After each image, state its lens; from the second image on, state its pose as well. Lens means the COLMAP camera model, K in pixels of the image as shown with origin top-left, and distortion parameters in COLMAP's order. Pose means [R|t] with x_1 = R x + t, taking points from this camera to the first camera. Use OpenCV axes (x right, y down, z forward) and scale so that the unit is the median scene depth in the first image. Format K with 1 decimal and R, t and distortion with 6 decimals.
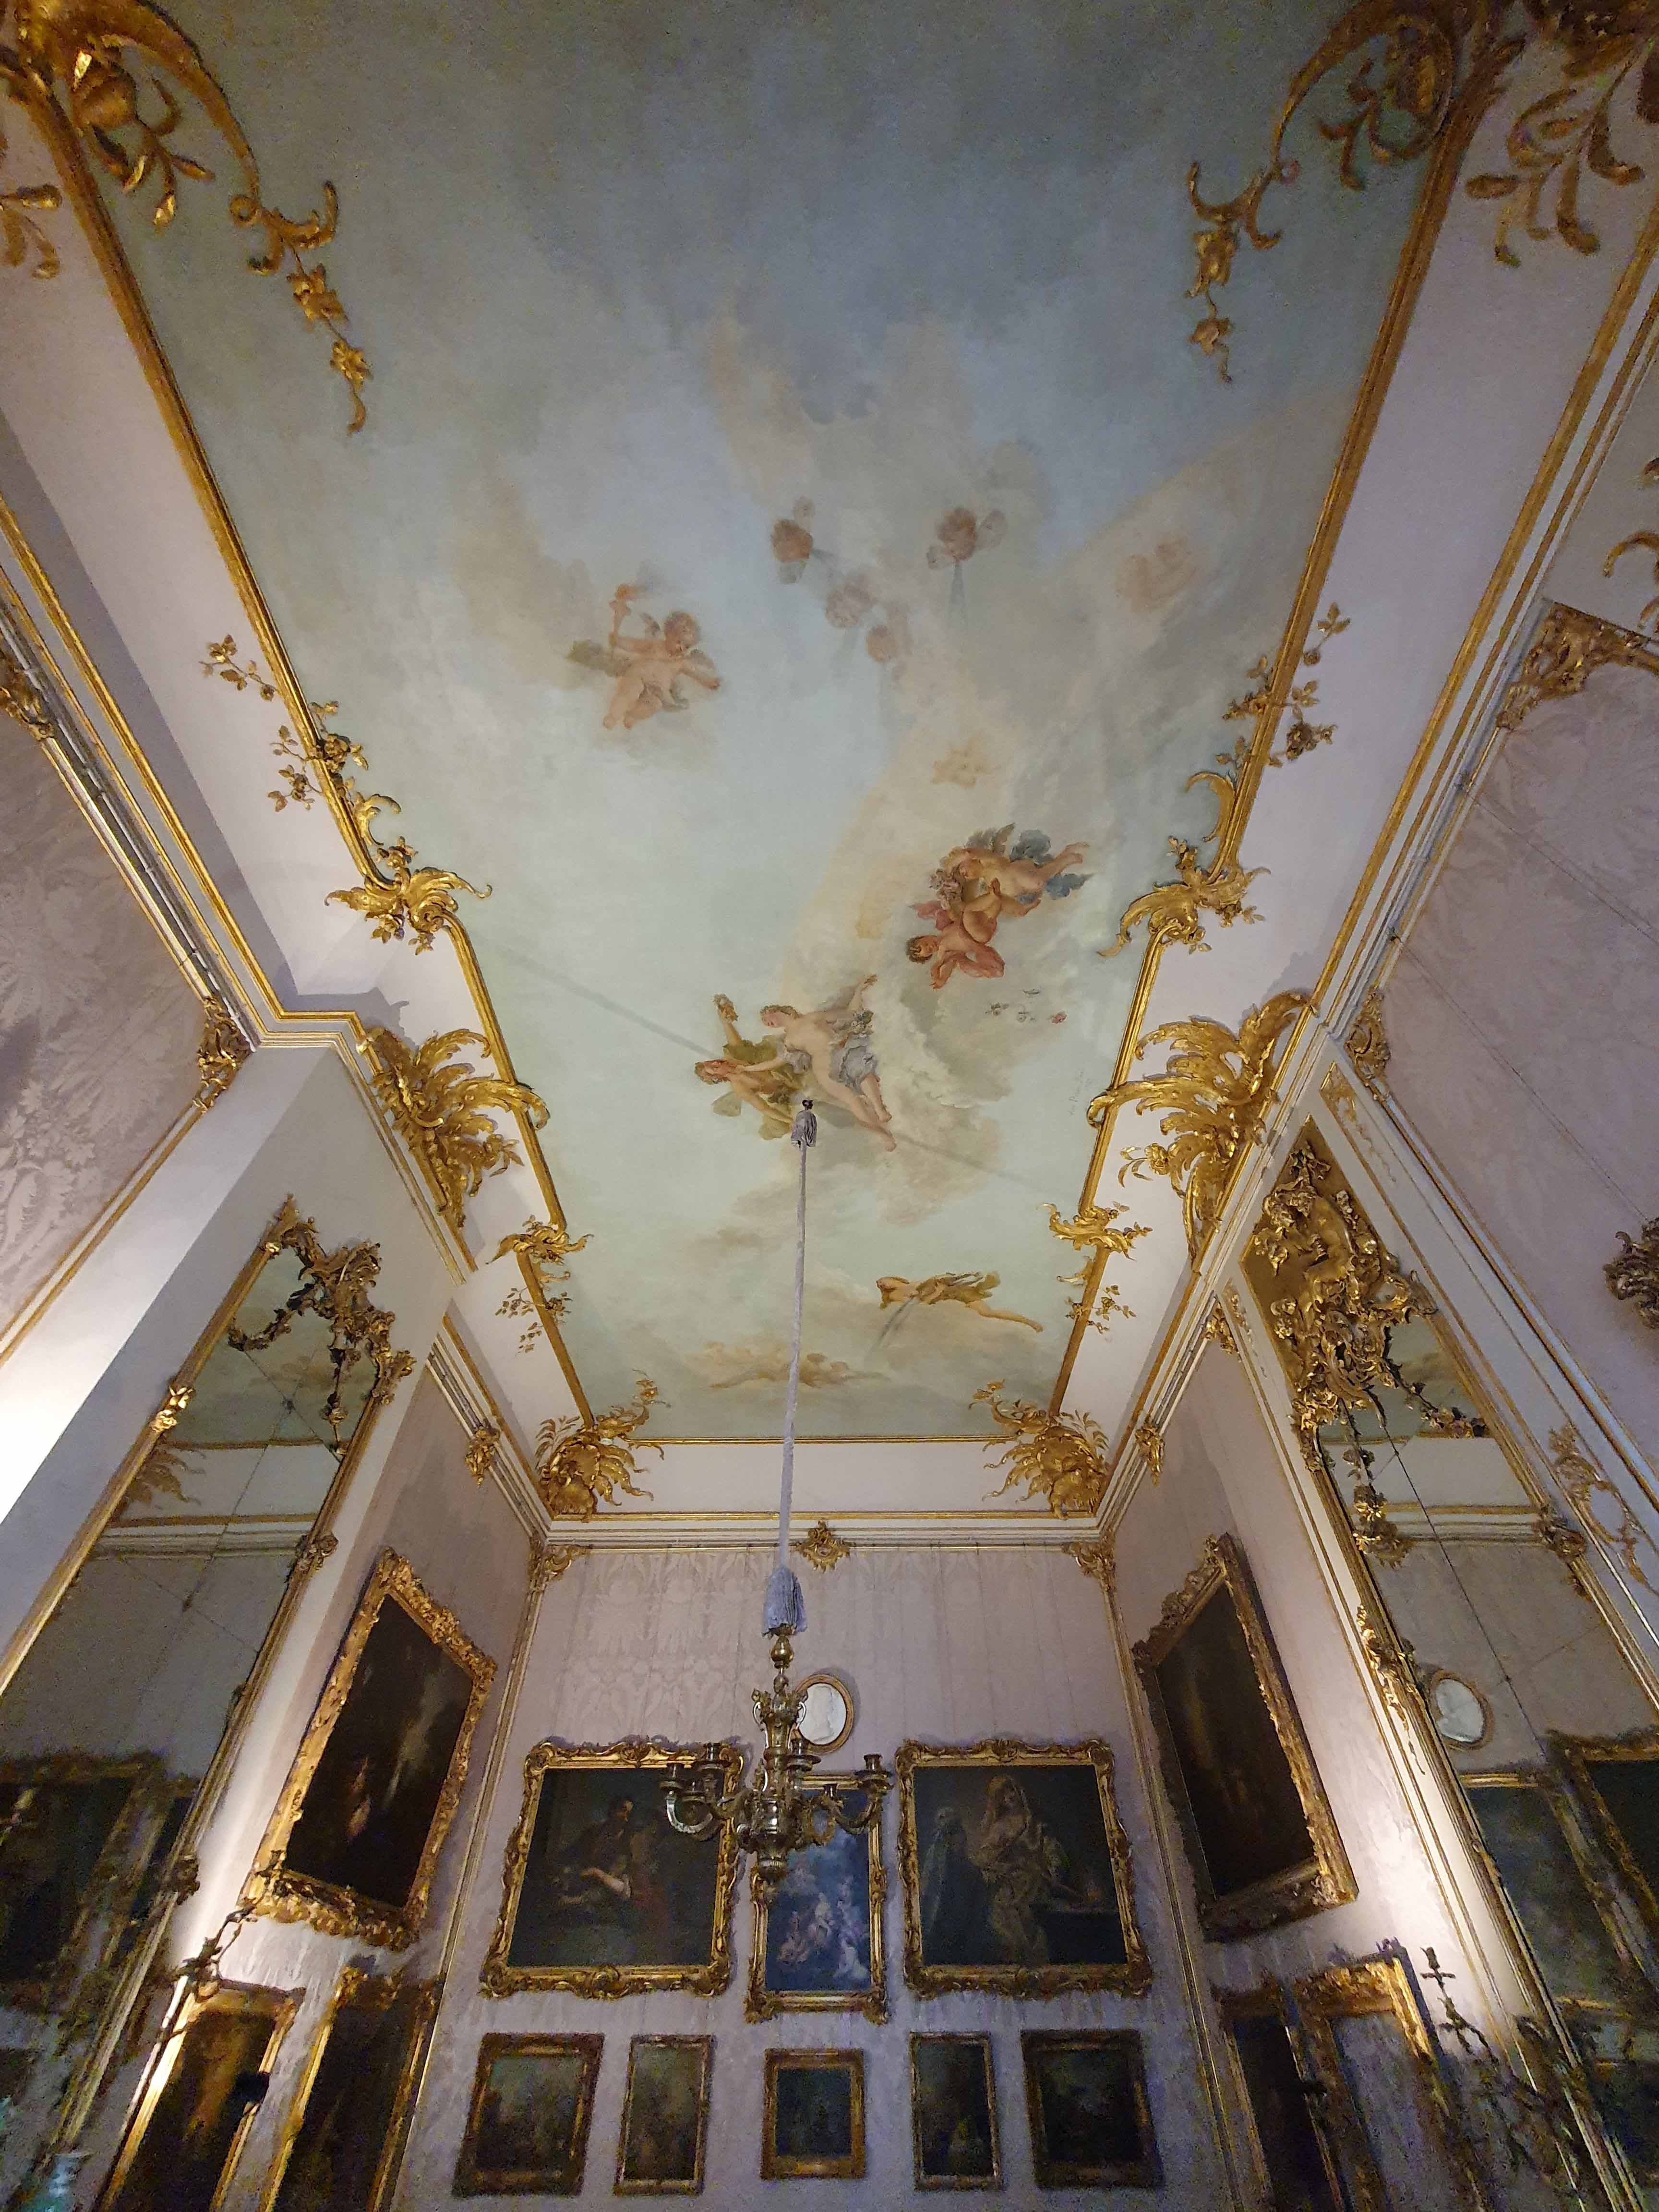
lens RADIAL K [[878.2, 0, 842.8], [0, 878.2, 1089.0], [0, 0, 1]] dist [0.003237, -0.001074]
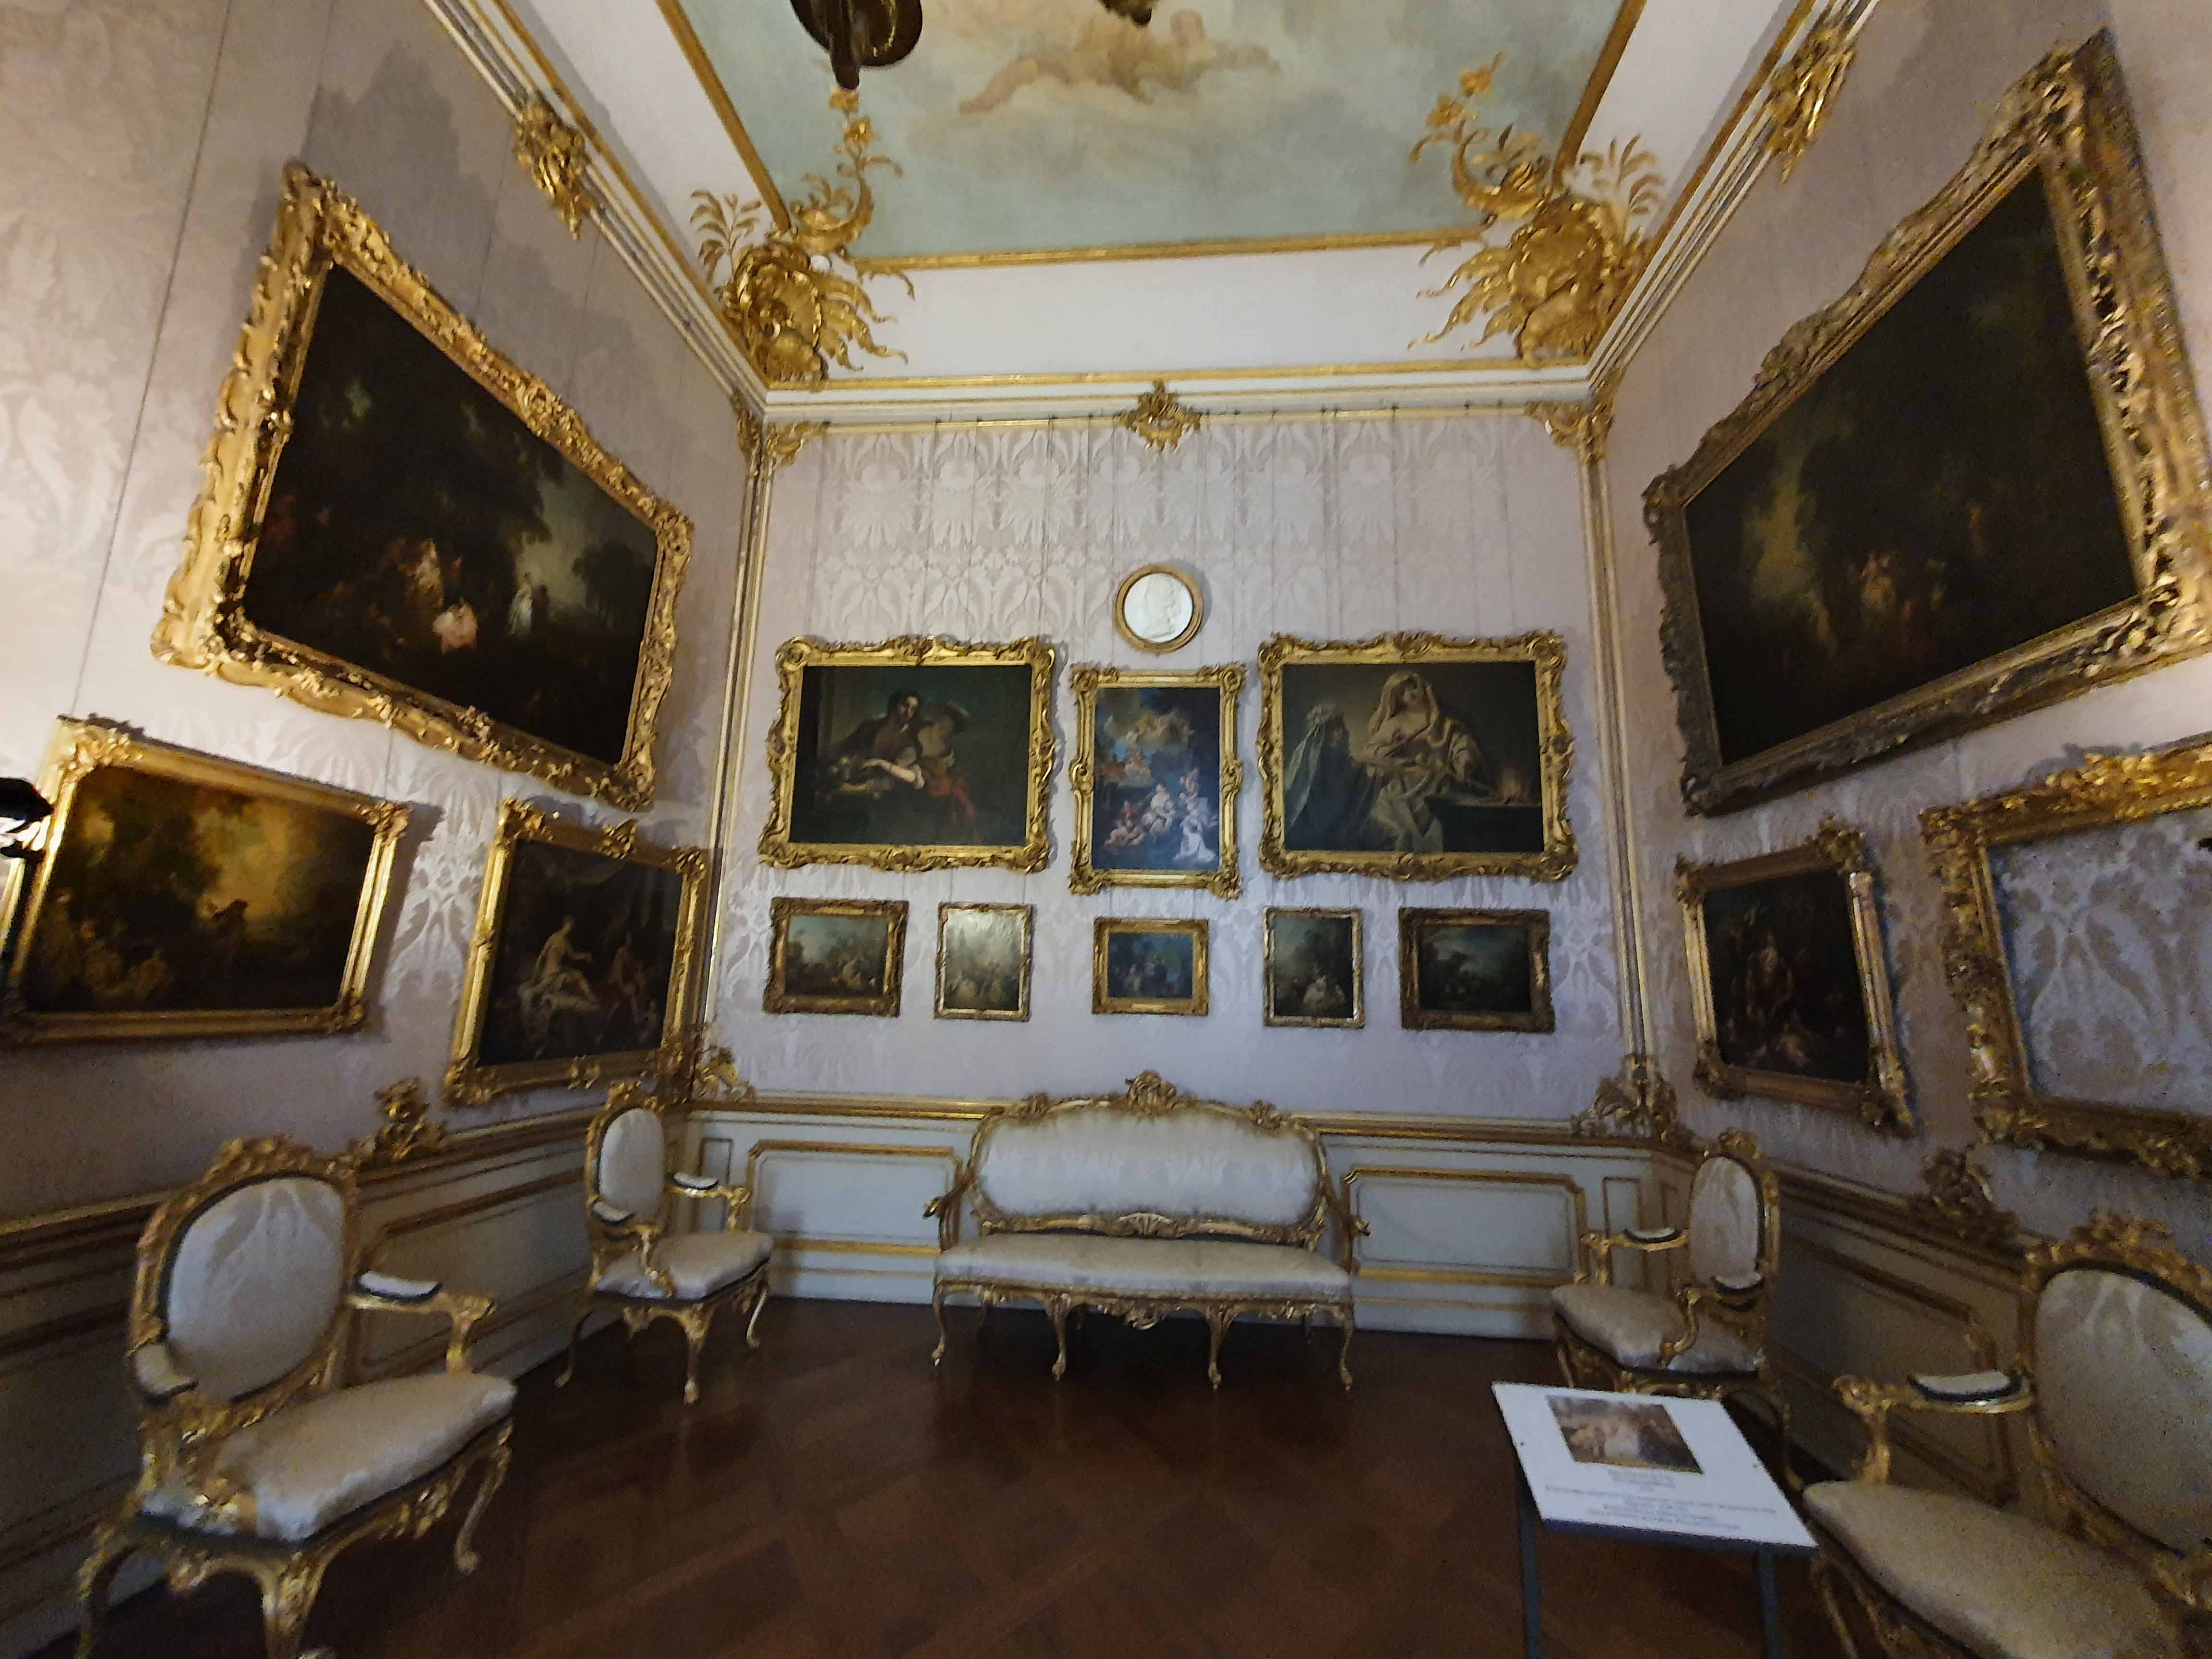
lens RADIAL K [[878.2, 0, 1104.7], [0, 878.2, 836.6], [0, 0, 1]] dist [0.003237, -0.001074]
pose [[0.995453, 0.010988, -0.094614, 0.002748], [0.048934, 0.793220, 0.606966, 0.445589], [0.081719, -0.608836, 0.789076, 0.324626]]
